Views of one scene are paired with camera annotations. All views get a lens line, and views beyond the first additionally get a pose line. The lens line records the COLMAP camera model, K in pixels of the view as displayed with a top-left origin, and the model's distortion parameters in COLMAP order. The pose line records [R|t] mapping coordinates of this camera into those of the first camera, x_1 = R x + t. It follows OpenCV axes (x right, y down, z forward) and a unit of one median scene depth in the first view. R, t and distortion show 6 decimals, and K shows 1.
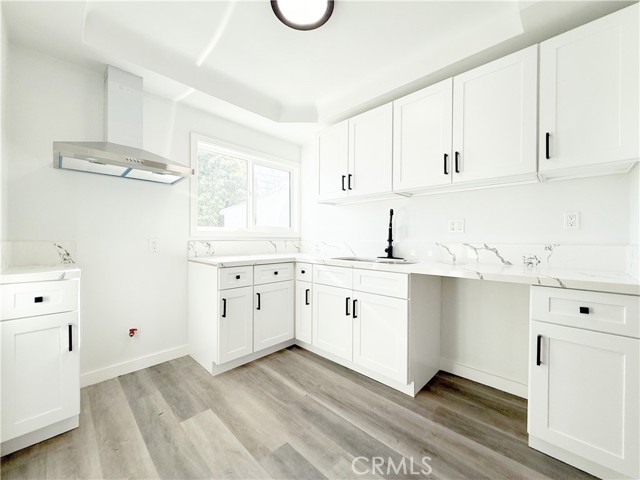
lens RADIAL K [[255.3, 0, 318.7], [0, 255.3, 240.4], [0, 0, 1]] dist [-0.001342, -0.000197]
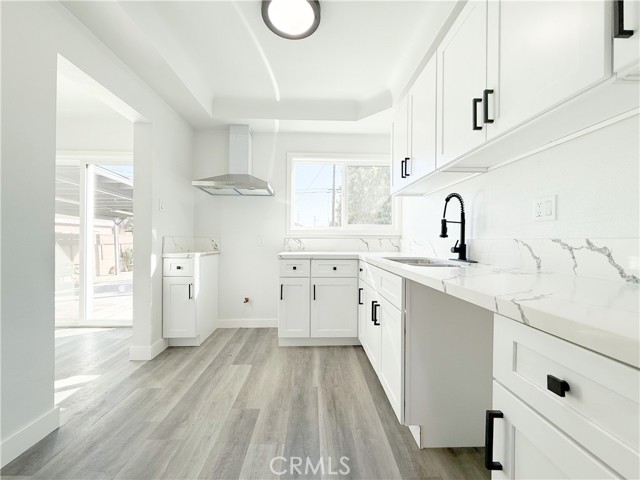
lens RADIAL K [[255.3, 0, 318.7], [0, 255.3, 240.4], [0, 0, 1]] dist [-0.001342, -0.000197]
pose [[0.717784, 0.001928, -0.696263, 0.615968], [-0.007837, 0.999955, -0.005310, 0.023122], [0.696222, 0.009268, 0.717767, 0.247381]]
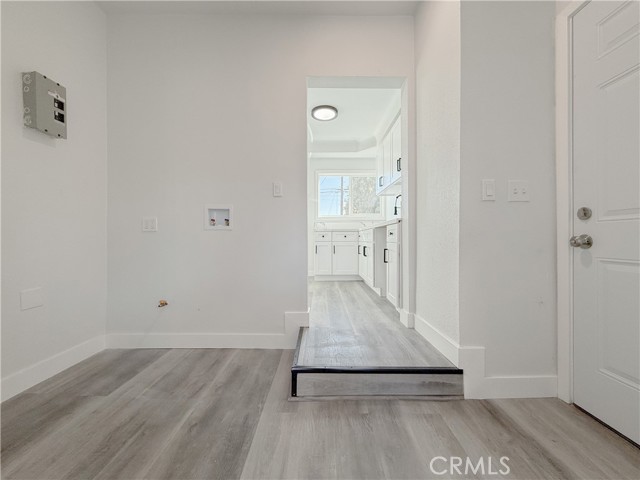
lens RADIAL K [[255.3, 0, 318.7], [0, 255.3, 240.4], [0, 0, 1]] dist [-0.001342, -0.000197]
pose [[0.695205, -0.004362, -0.718798, 1.267763], [0.002425, 0.999990, -0.003723, 0.197439], [0.718807, 0.000845, 0.695209, -0.545654]]
